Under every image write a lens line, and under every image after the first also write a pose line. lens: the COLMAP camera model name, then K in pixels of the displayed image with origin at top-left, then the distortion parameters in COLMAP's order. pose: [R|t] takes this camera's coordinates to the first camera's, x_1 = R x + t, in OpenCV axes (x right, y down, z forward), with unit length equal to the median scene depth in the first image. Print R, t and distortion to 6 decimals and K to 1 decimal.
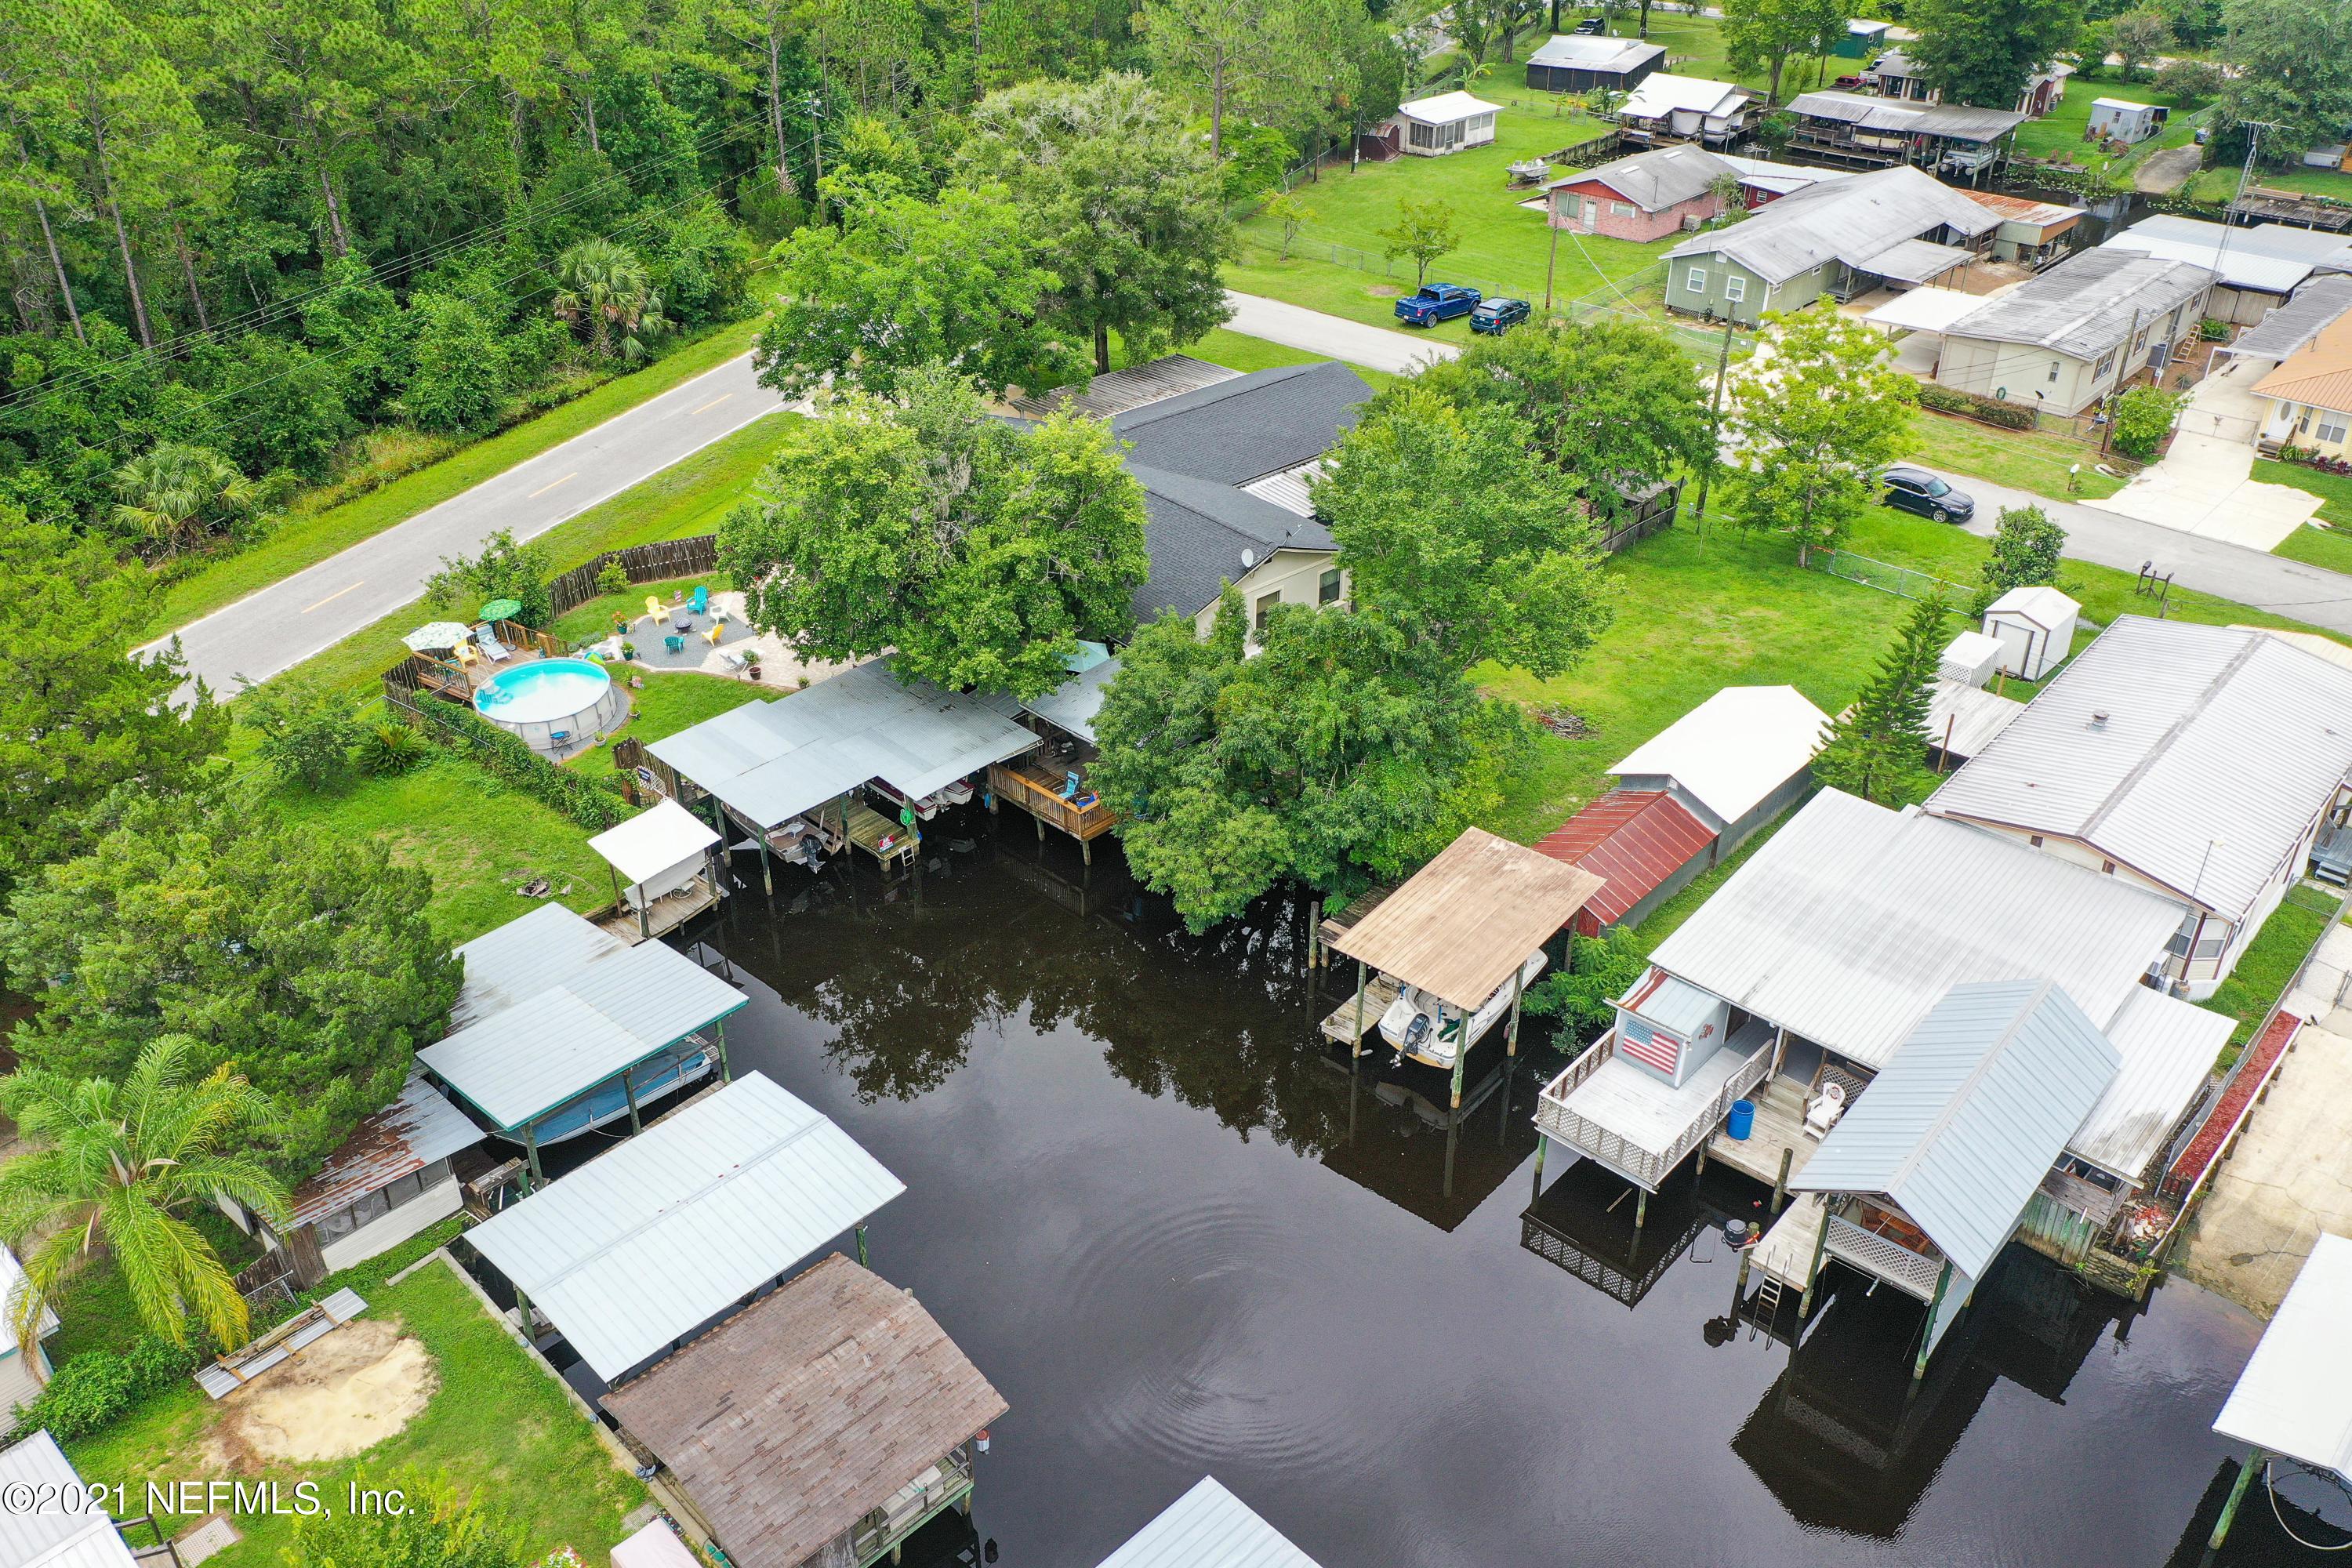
lens RADIAL K [[1870.3, 0, 1172.1], [0, 1870.3, 775.9], [0, 0, 1]] dist [0.009071, 0.014959]
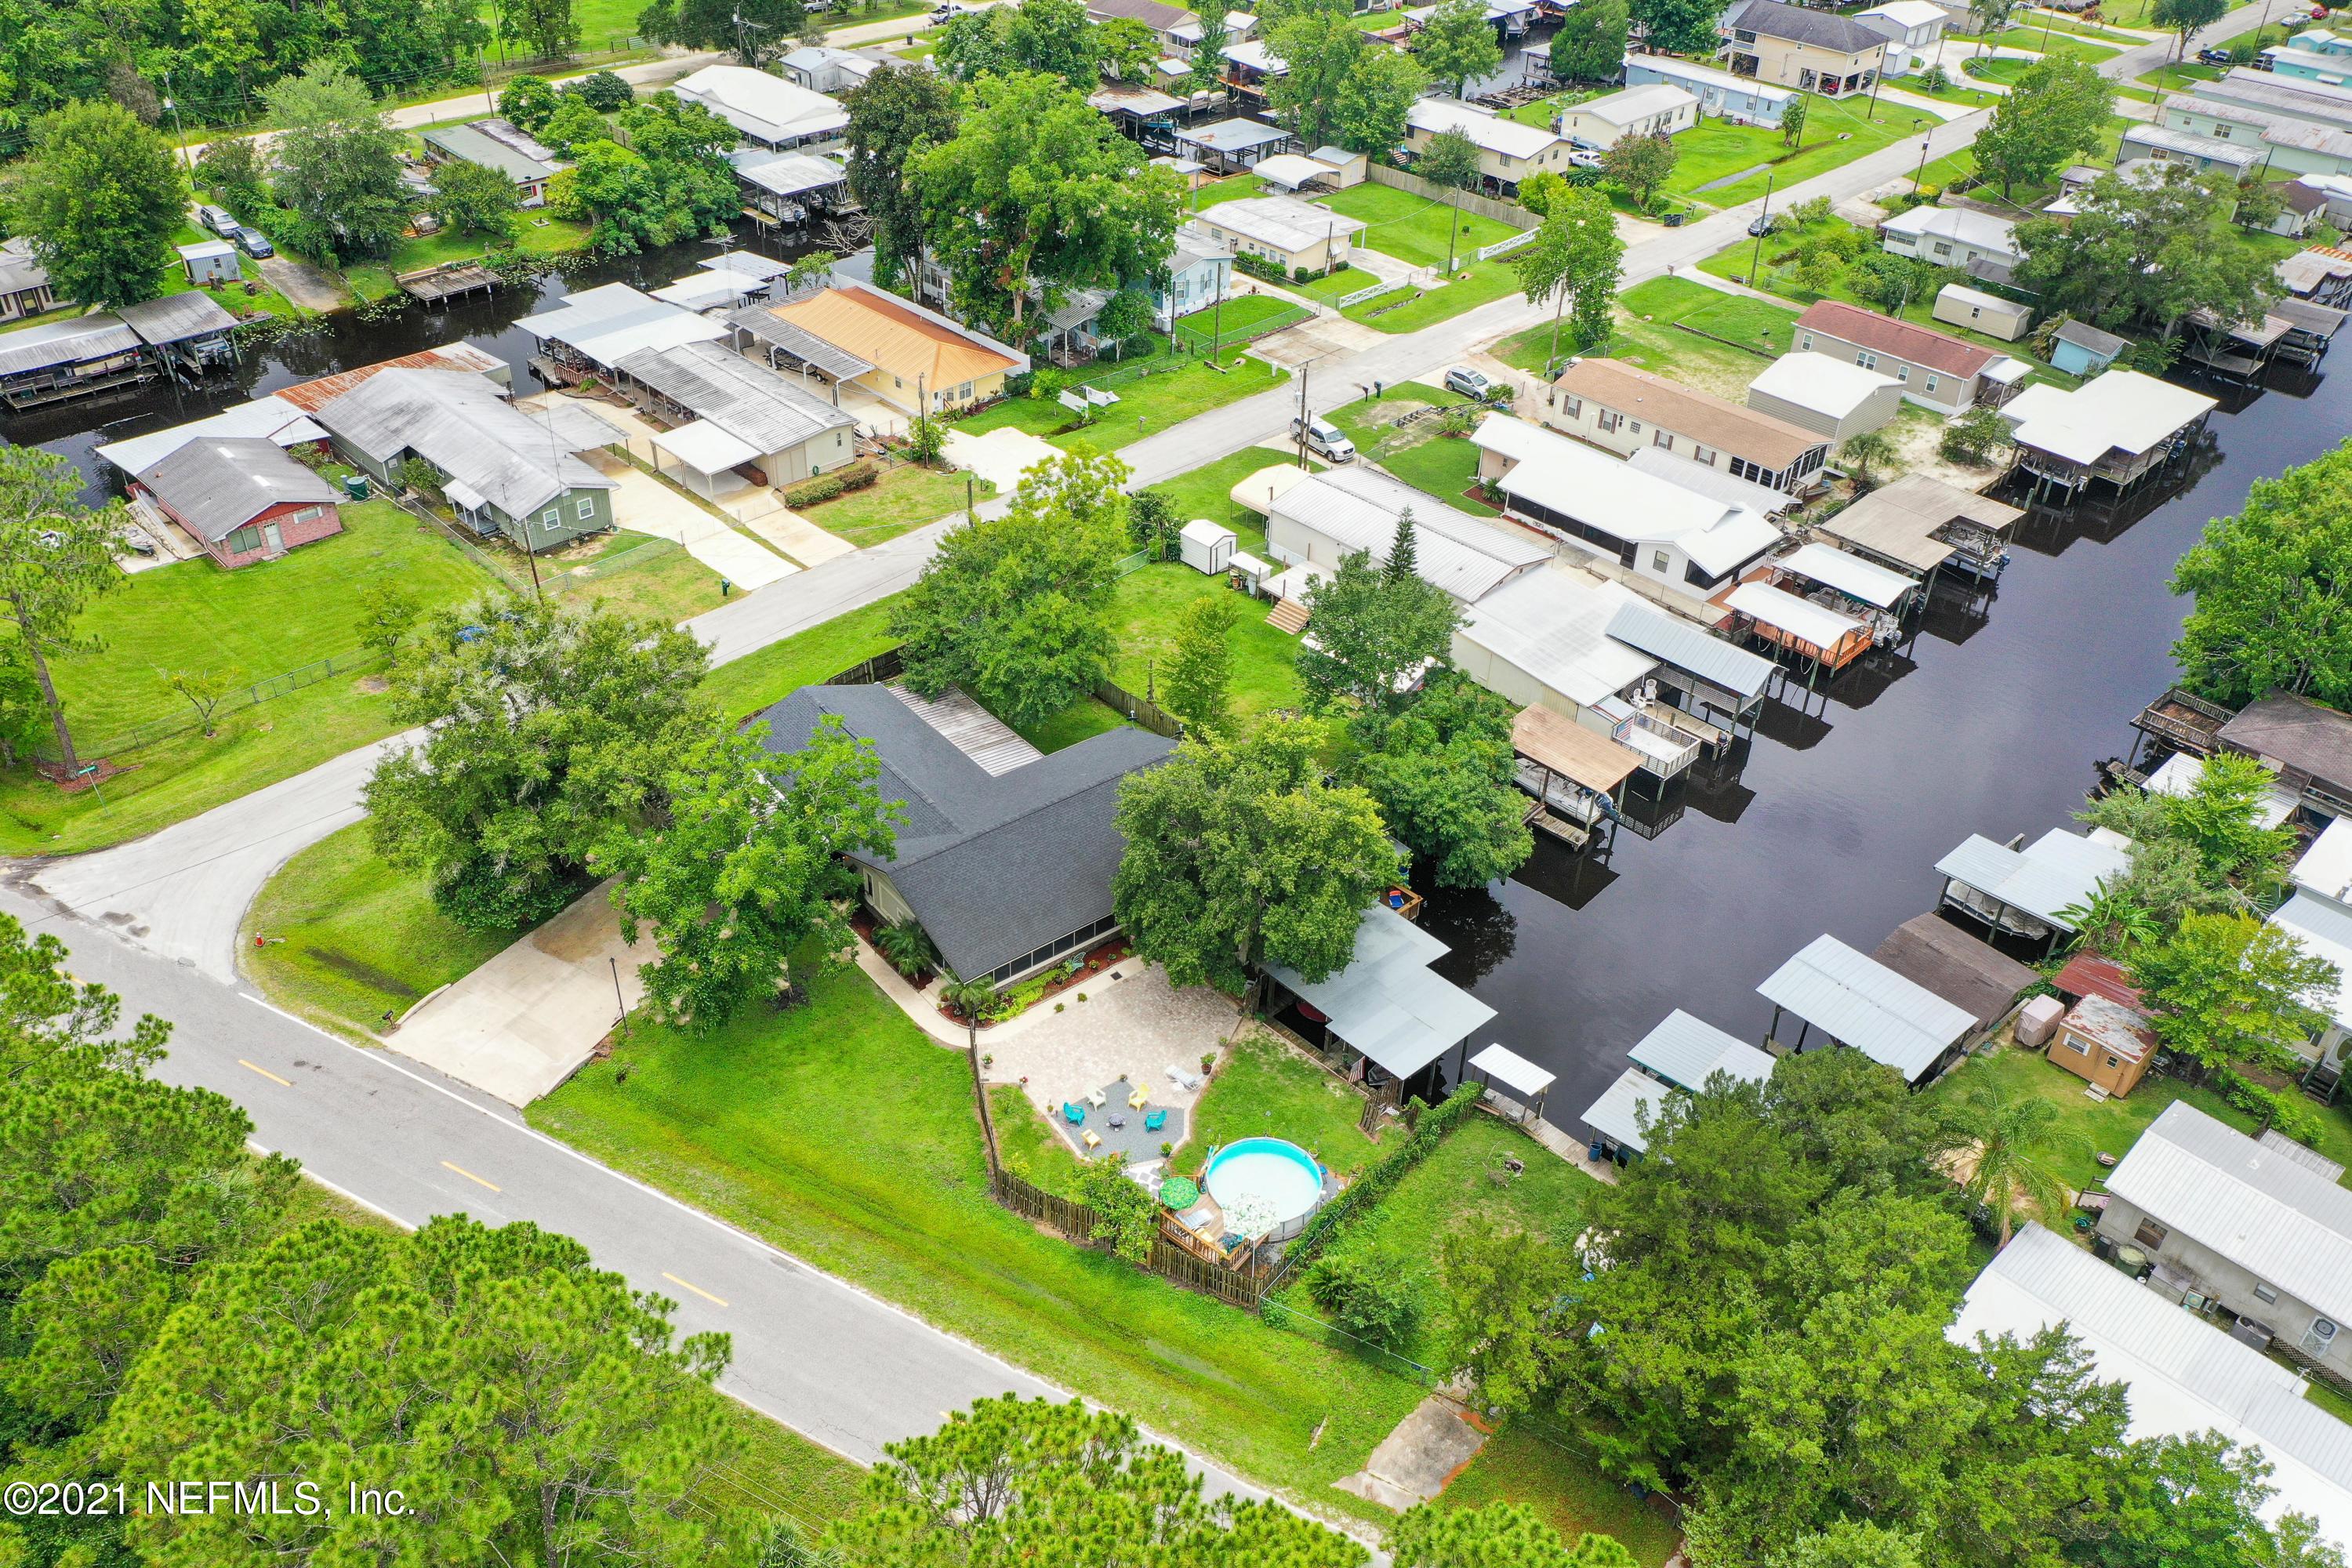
lens RADIAL K [[1870.3, 0, 1172.1], [0, 1870.3, 775.9], [0, 0, 1]] dist [0.009071, 0.014959]
pose [[0.044520, -0.574835, 0.817057, -1.161215], [0.492409, 0.724244, 0.482706, -0.828863], [-0.869225, 0.380836, 0.315297, 0.599064]]
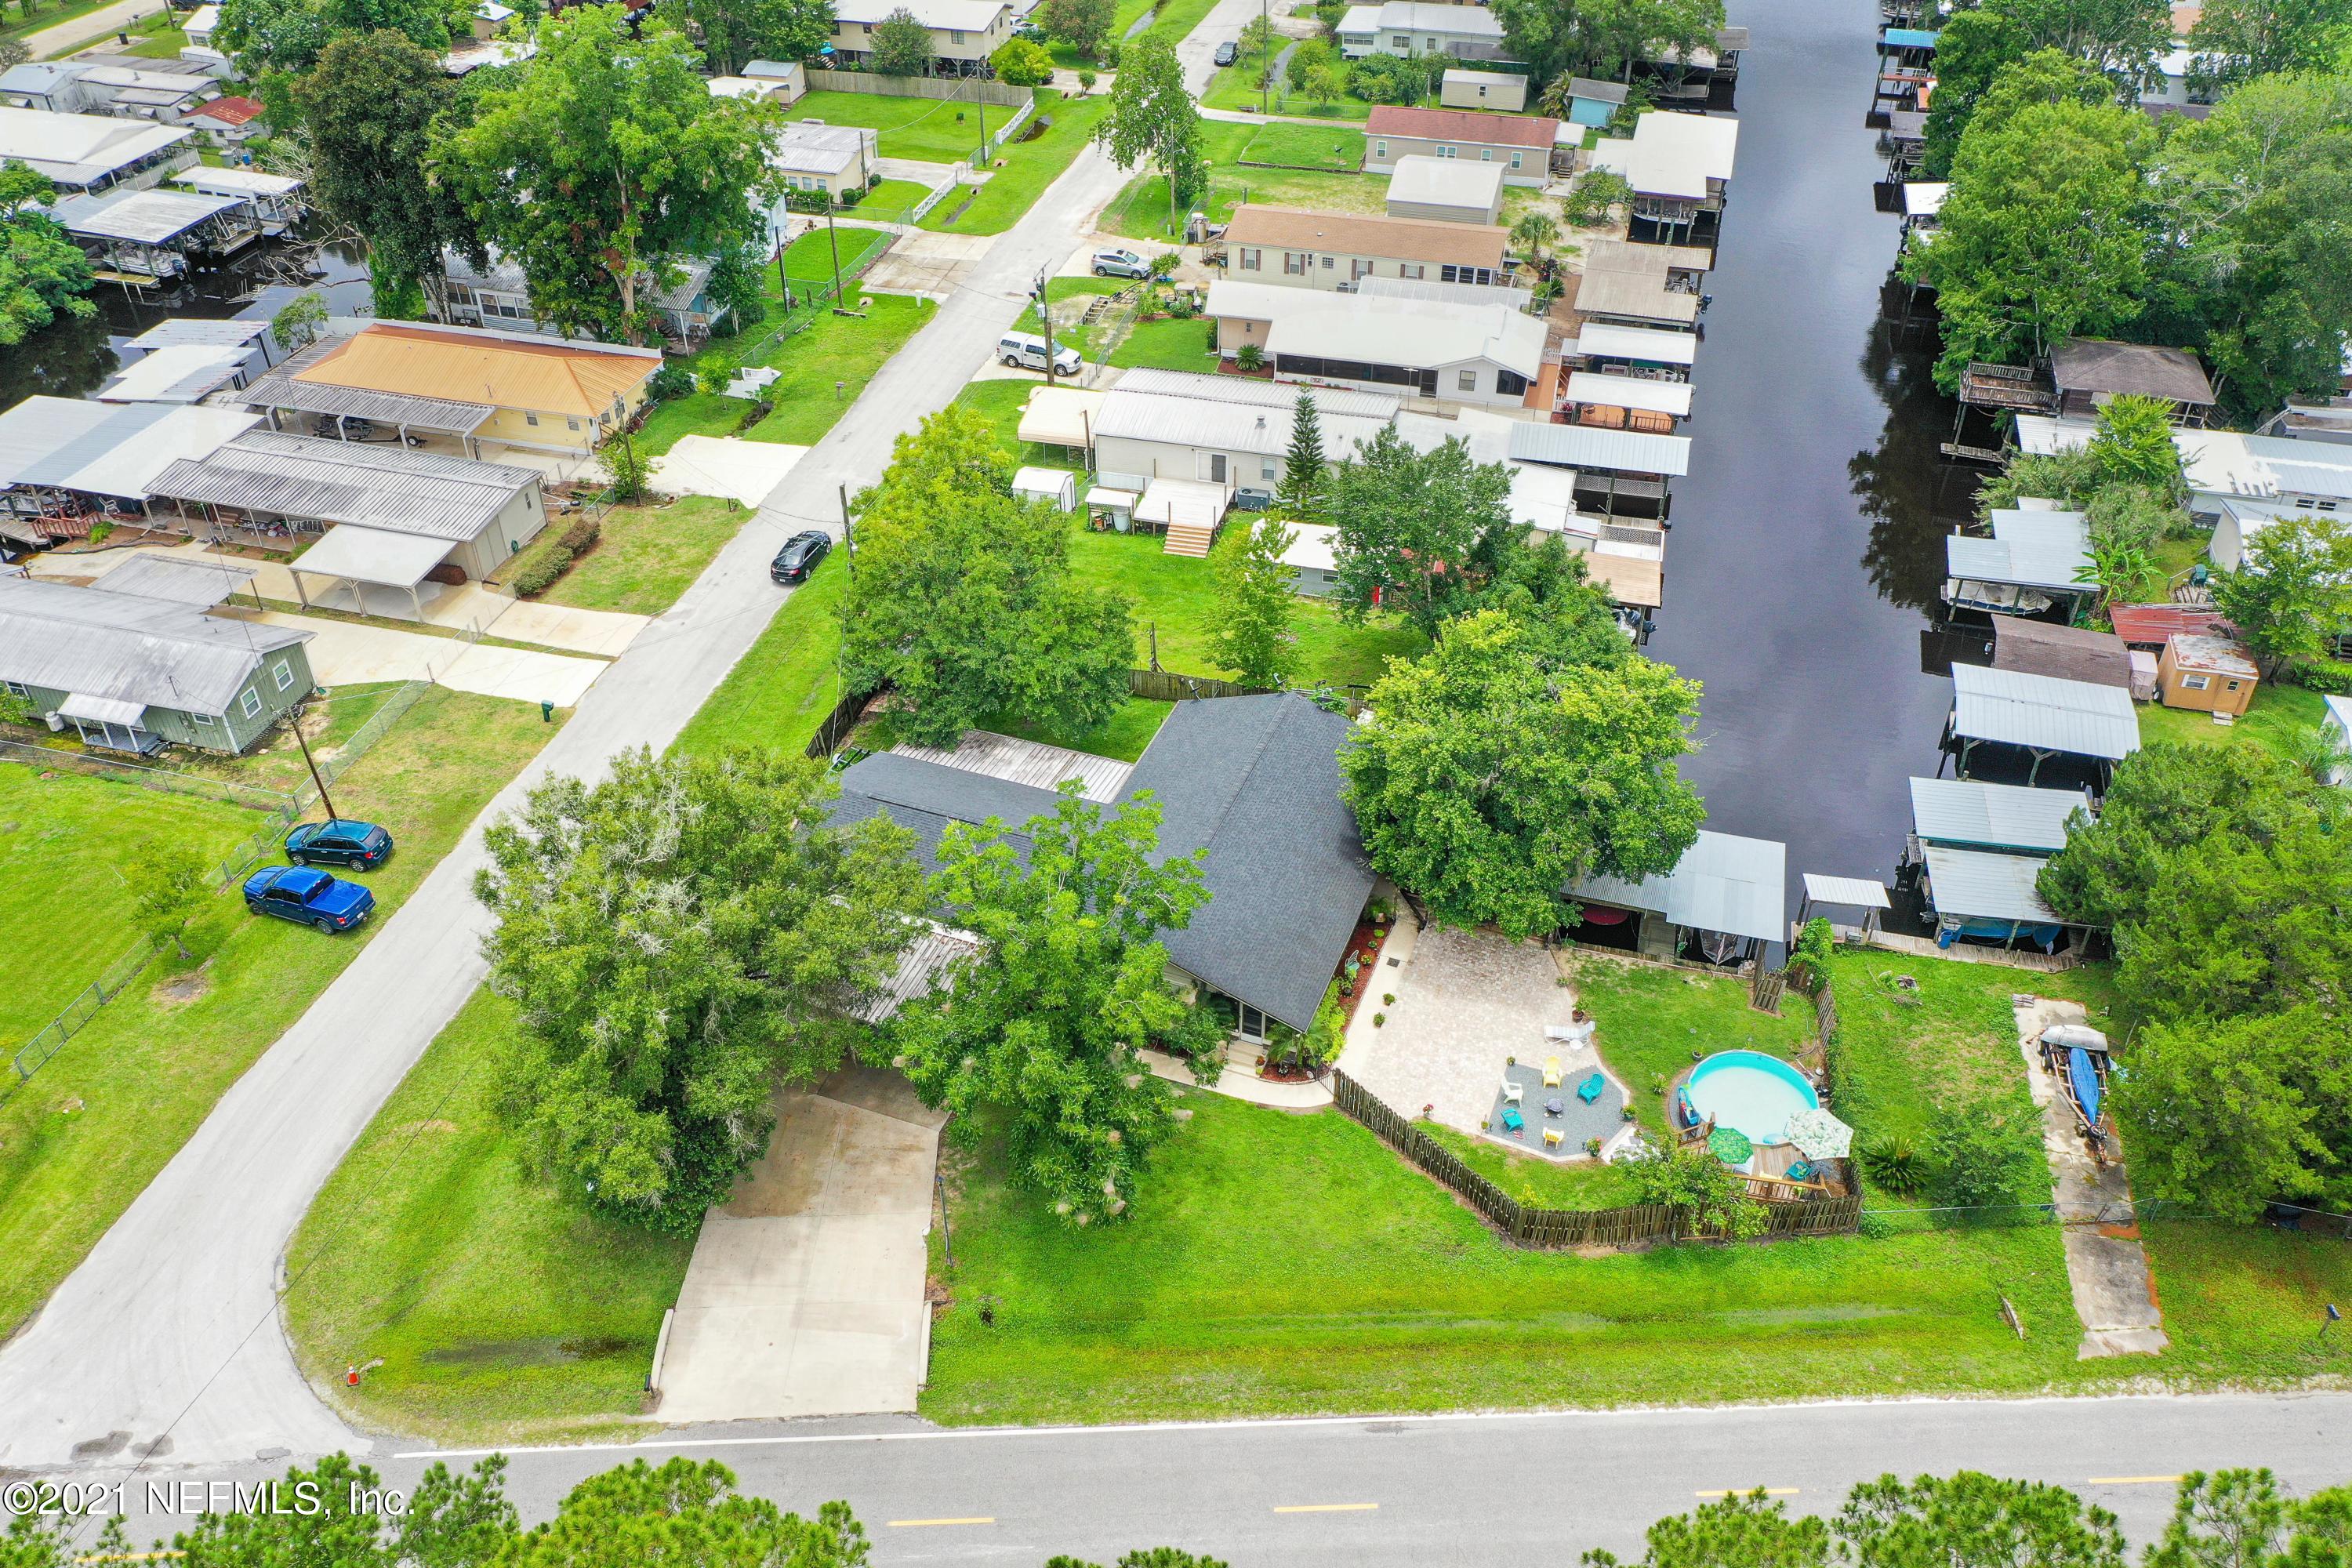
lens RADIAL K [[1870.3, 0, 1172.1], [0, 1870.3, 775.9], [0, 0, 1]] dist [0.009071, 0.014959]
pose [[-0.466991, -0.530972, 0.707098, -0.840639], [0.463306, 0.534179, 0.707107, -1.045382], [-0.753171, 0.657816, -0.003454, 1.148984]]
